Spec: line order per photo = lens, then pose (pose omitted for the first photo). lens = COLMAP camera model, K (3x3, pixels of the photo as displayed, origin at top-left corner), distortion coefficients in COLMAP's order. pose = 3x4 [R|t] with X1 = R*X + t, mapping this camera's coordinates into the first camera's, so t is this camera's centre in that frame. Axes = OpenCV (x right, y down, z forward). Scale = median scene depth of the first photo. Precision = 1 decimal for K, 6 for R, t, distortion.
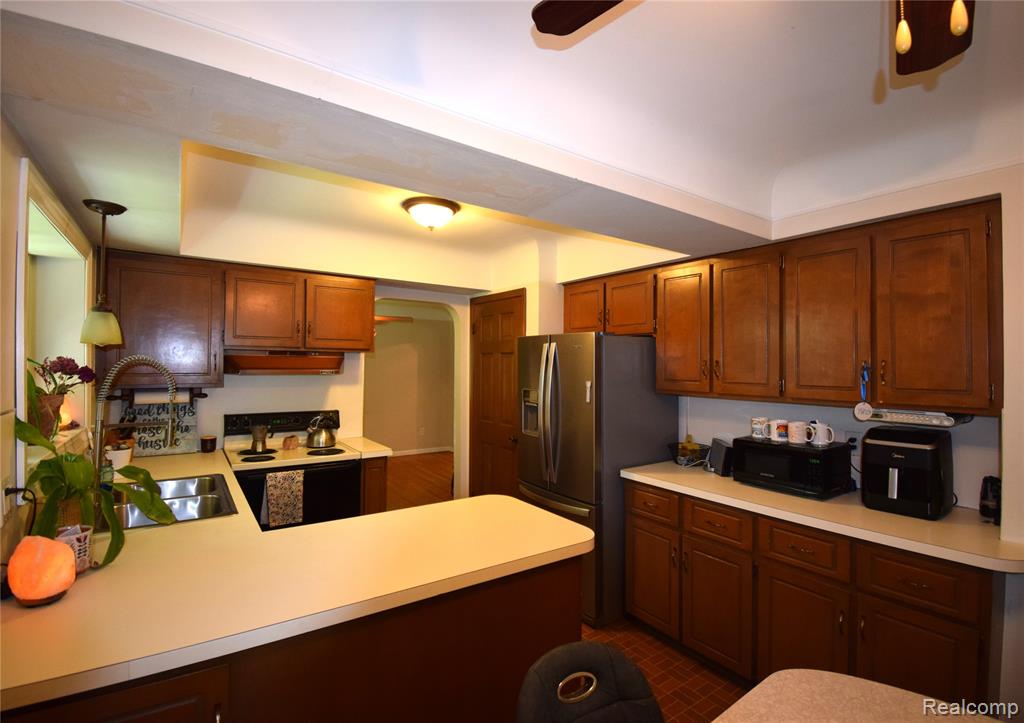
lens RADIAL K [[469.2, 0, 512.0], [0, 469.2, 361.5], [0, 0, 1]] dist [0.001565, -0.020719]
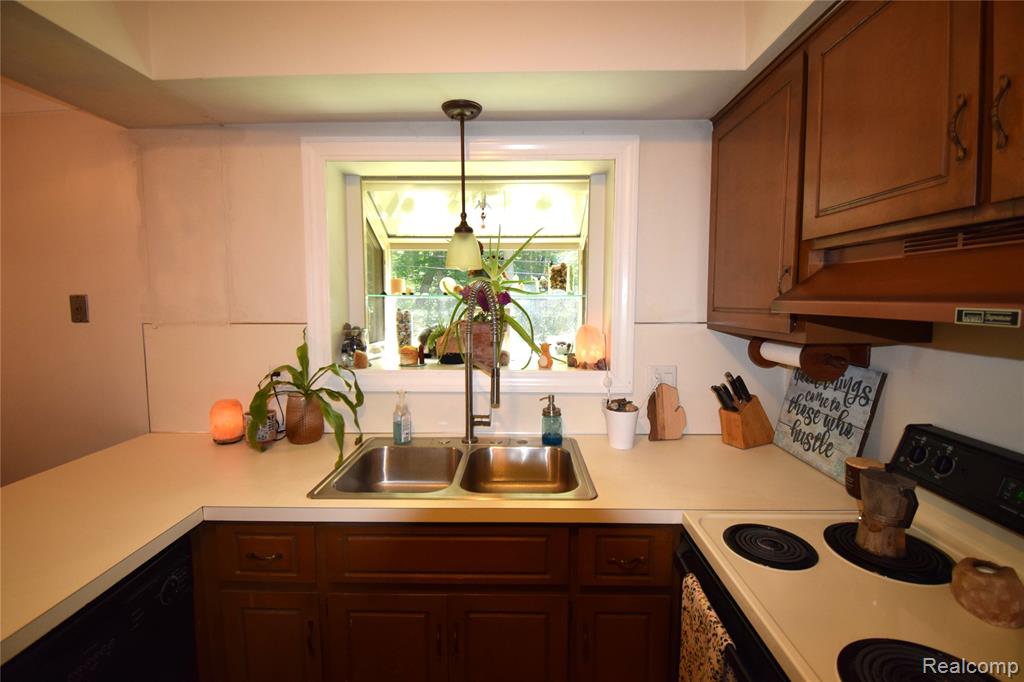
lens RADIAL K [[461.9, 0, 512.0], [0, 461.9, 341.0], [0, 0, 1]] dist [0.000193, -0.000098]
pose [[-0.593870, 0.066746, -0.801788, -0.149467], [0.003248, 0.996744, 0.080570, 0.019751], [0.804555, 0.045244, -0.592153, 1.104272]]
